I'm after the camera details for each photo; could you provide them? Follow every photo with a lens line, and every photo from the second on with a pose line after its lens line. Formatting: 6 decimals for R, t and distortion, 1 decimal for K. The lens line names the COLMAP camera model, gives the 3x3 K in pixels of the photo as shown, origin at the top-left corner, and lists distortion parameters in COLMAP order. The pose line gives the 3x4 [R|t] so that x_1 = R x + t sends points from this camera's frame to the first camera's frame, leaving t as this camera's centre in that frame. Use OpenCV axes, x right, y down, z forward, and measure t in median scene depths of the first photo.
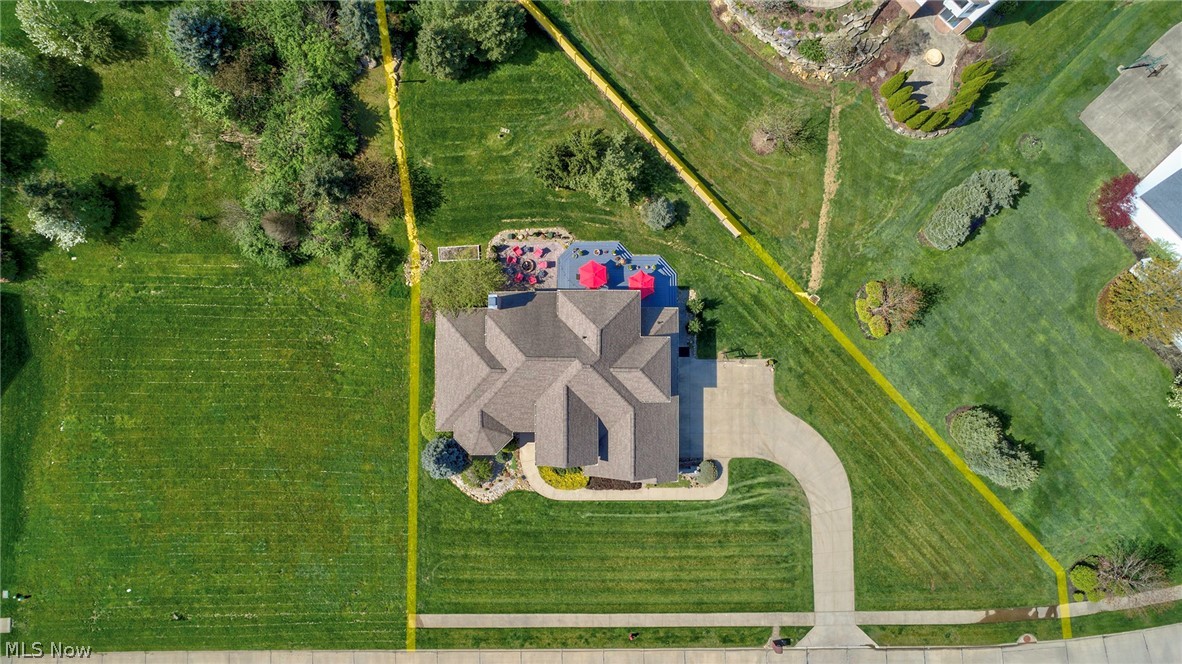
lens RADIAL K [[795.3, 0, 590.4], [0, 795.3, 332.6], [0, 0, 1]] dist [-0.028259, 0.008112]
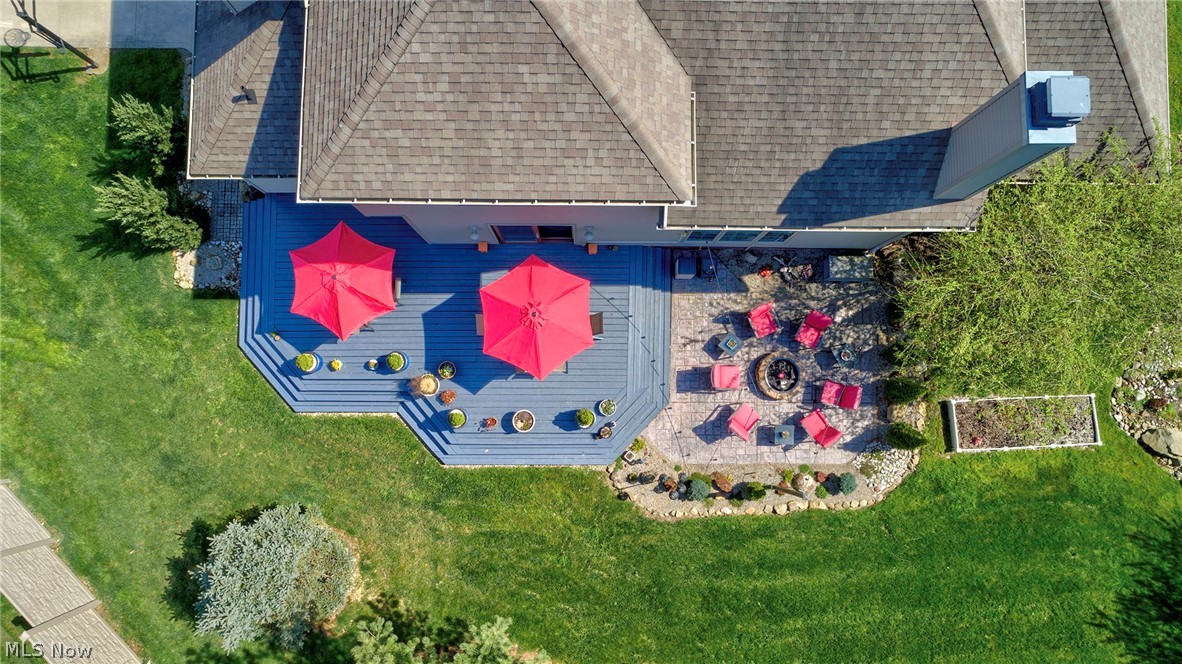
lens RADIAL K [[795.3, 0, 590.9], [0, 795.3, 333.4], [0, 0, 1]] dist [-0.028259, 0.008112]
pose [[-0.999561, -0.007617, -0.028627, -0.005980], [0.005212, -0.996521, 0.083174, -0.092463], [-0.029161, 0.082988, 0.996124, 0.727360]]
